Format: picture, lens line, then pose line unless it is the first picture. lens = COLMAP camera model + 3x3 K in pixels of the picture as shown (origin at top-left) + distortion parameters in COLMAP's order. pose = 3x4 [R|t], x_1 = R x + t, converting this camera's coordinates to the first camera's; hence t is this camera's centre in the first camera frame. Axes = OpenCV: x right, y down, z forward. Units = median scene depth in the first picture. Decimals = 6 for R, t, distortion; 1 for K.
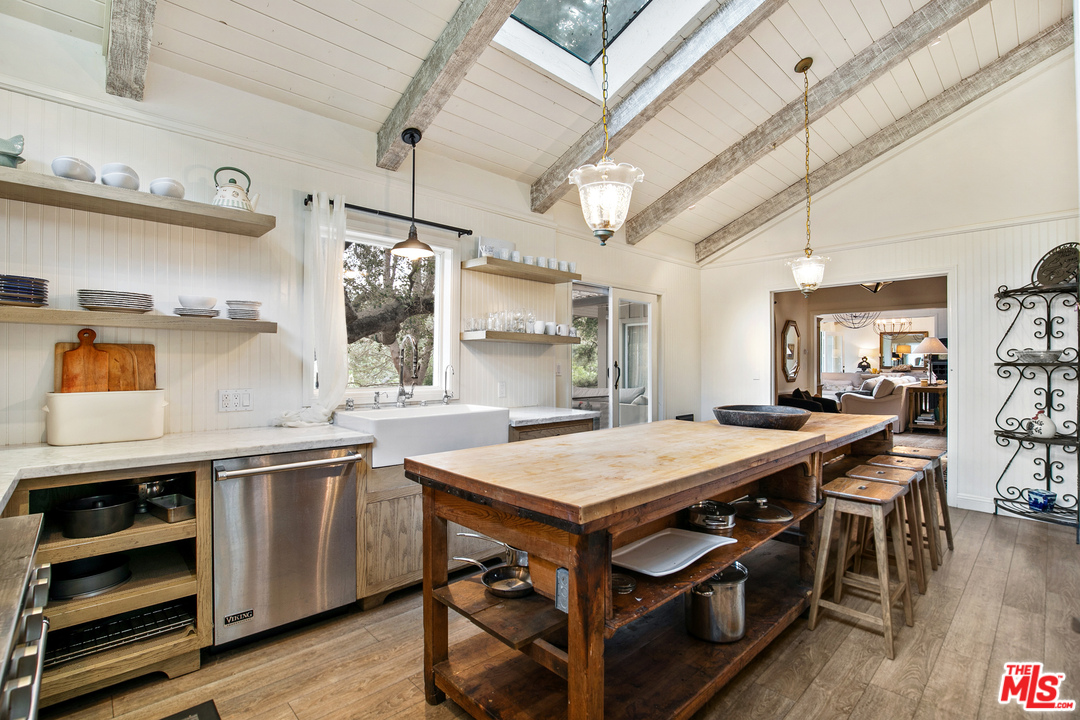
lens RADIAL K [[493.5, 0, 539.6], [0, 493.5, 361.3], [0, 0, 1]] dist [-0.012188, 0.000432]
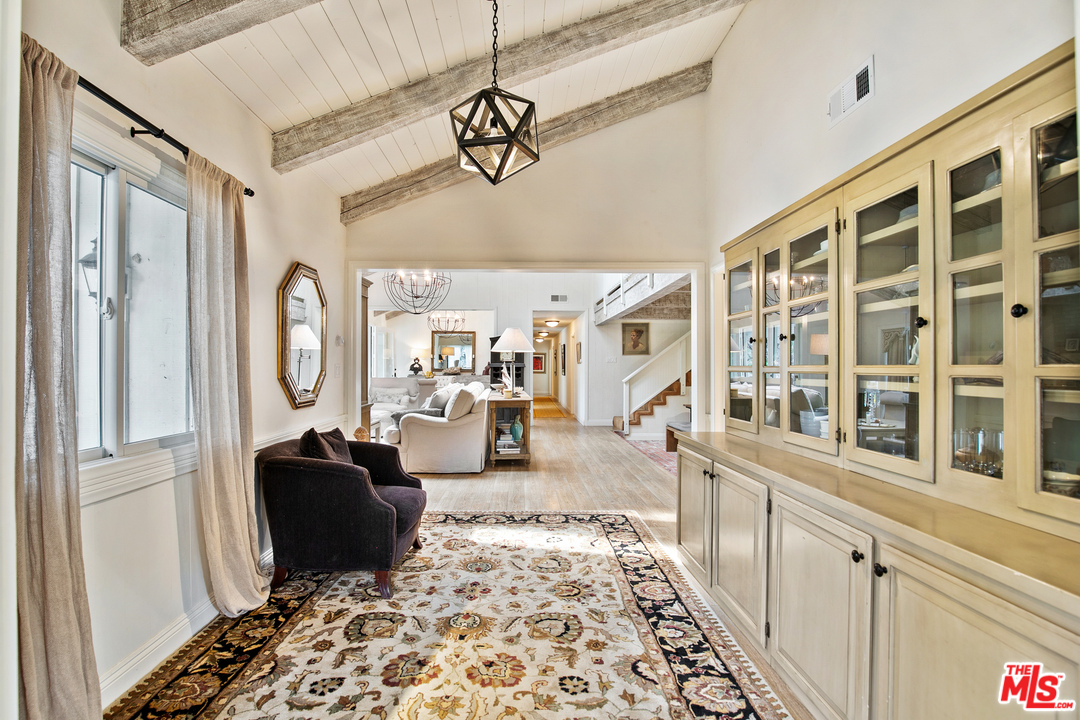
lens RADIAL K [[493.5, 0, 537.1], [0, 493.5, 366.3], [0, 0, 1]] dist [-0.012188, 0.000432]
pose [[0.663655, -0.000057, 0.748039, 0.180825], [-0.003681, 0.999988, 0.003341, 0.002307], [-0.748030, -0.004970, 0.663646, 0.312783]]
